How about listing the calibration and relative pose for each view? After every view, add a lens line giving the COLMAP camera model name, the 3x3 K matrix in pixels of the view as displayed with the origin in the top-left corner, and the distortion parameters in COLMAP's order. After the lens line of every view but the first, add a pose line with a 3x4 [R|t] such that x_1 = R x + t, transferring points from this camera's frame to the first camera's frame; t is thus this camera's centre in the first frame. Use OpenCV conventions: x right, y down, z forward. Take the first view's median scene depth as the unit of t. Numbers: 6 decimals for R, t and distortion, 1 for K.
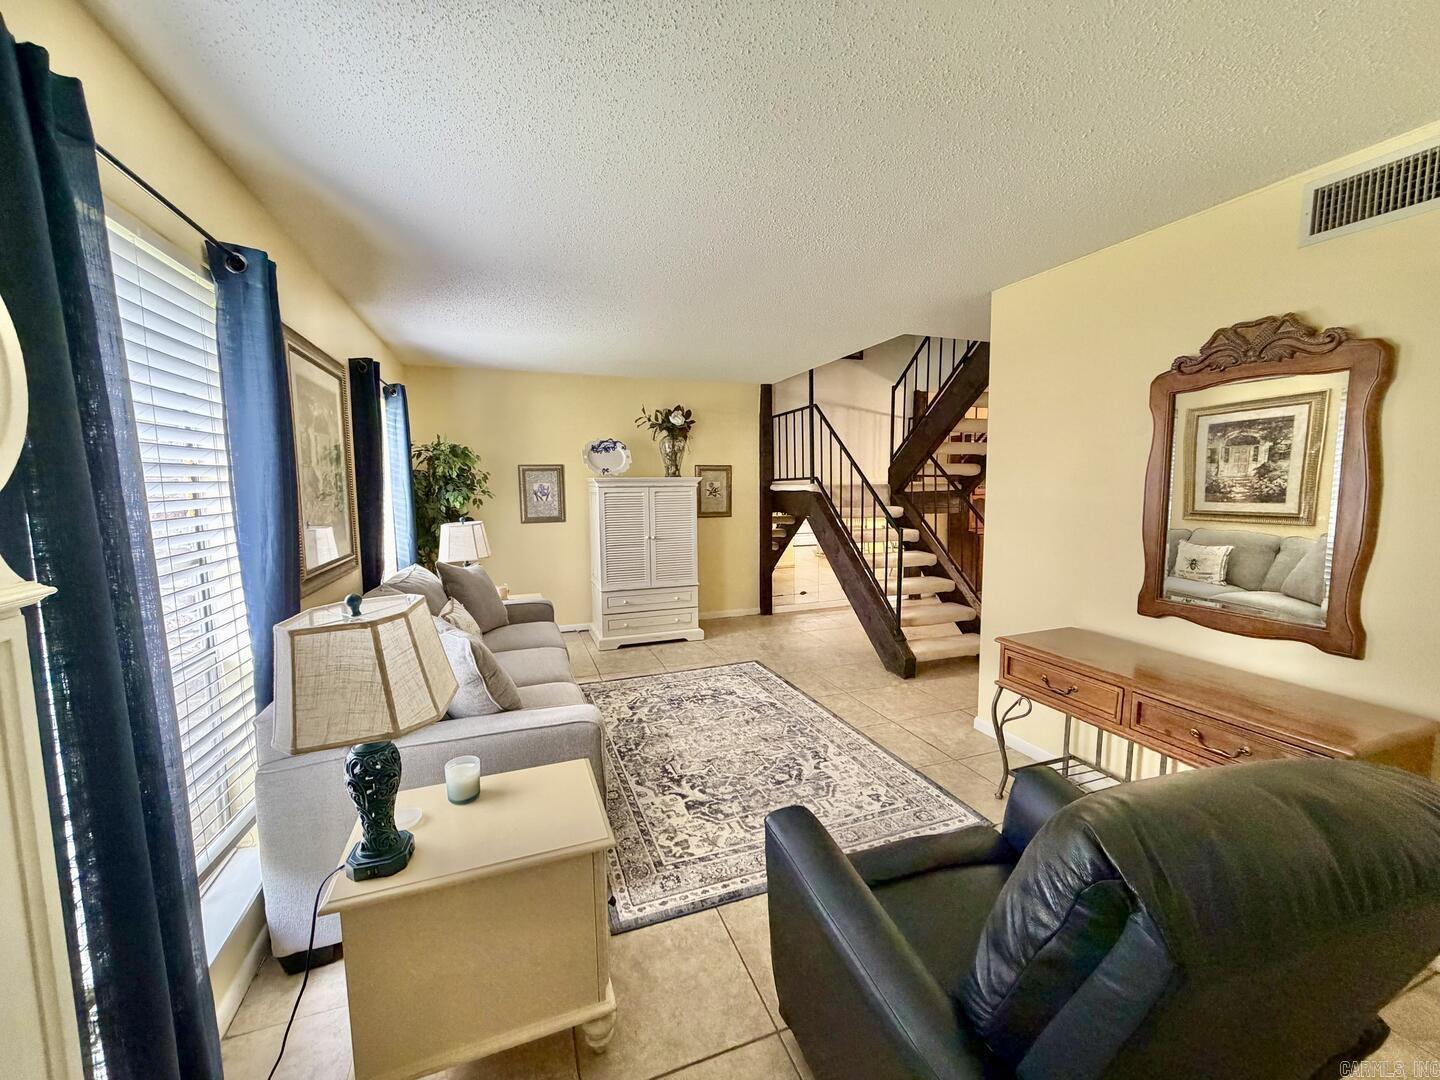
lens RADIAL K [[576.4, 0, 714.5], [0, 576.4, 544.7], [0, 0, 1]] dist [-0.001654, 0.000513]
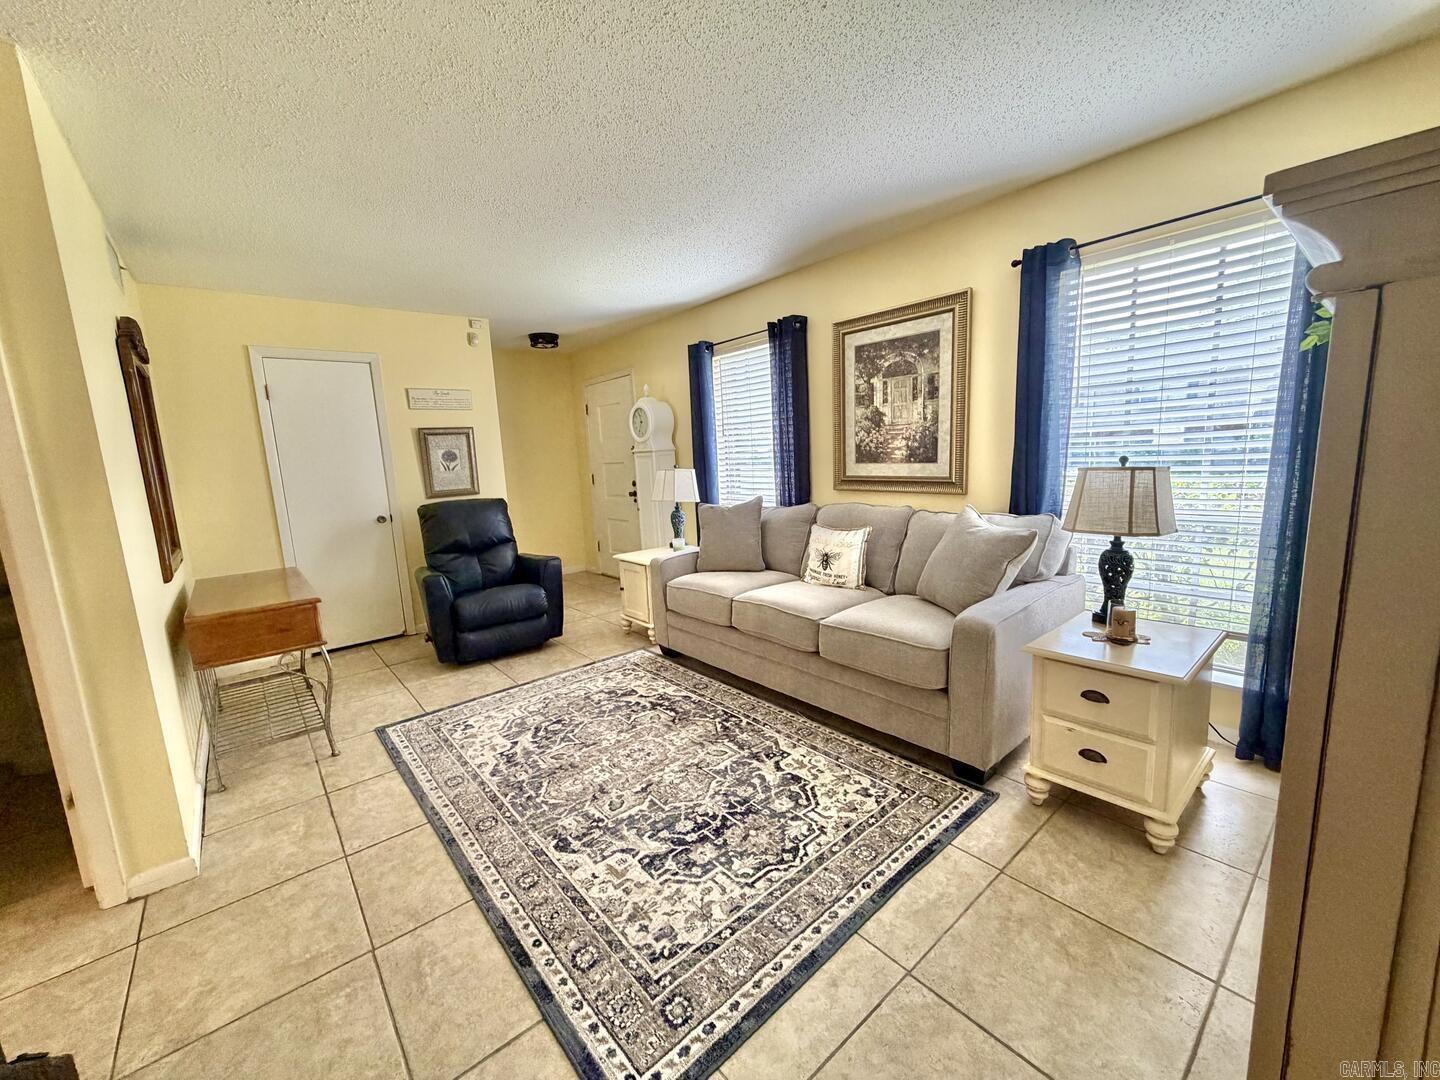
lens RADIAL K [[576.4, 0, 719.5], [0, 576.4, 538.4], [0, 0, 1]] dist [-0.001654, 0.000513]
pose [[-0.936659, 0.107519, -0.333331, 0.143663], [0.018871, 0.965825, 0.258509, -0.163520], [0.349734, 0.235844, -0.906677, 1.878838]]
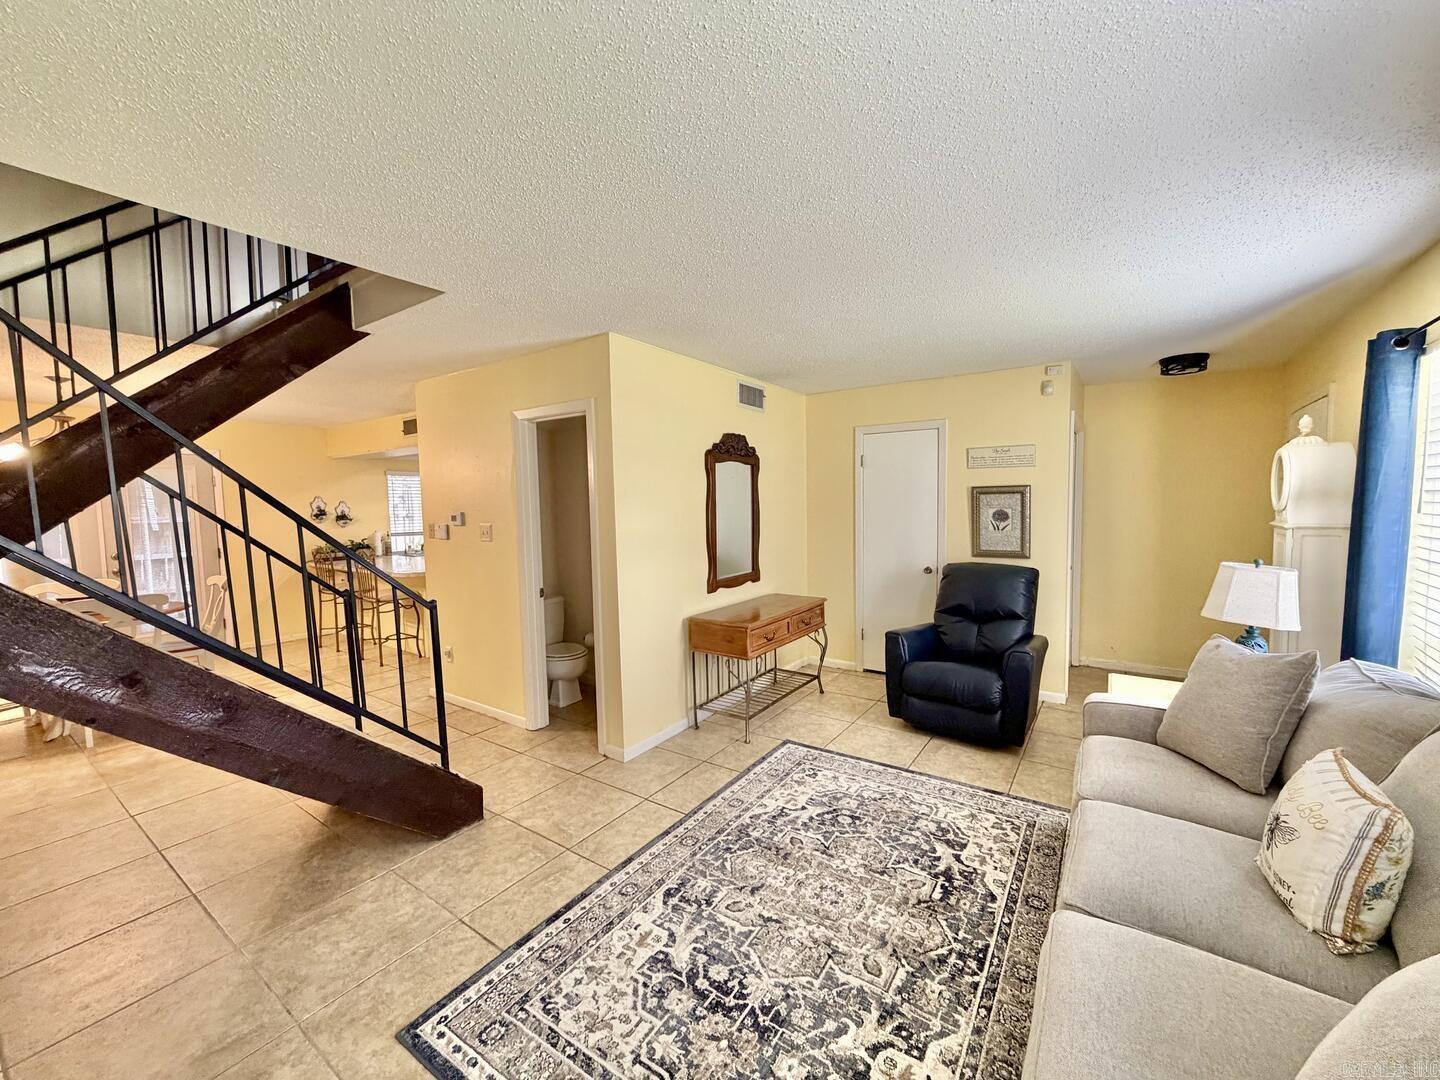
lens RADIAL K [[576.4, 0, 716.0], [0, 576.4, 540.4], [0, 0, 1]] dist [-0.001654, 0.000513]
pose [[-0.574664, -0.037018, 0.817552, -0.513535], [0.114132, 0.985589, 0.124852, -0.195002], [-0.810392, 0.165057, -0.562157, 1.591940]]
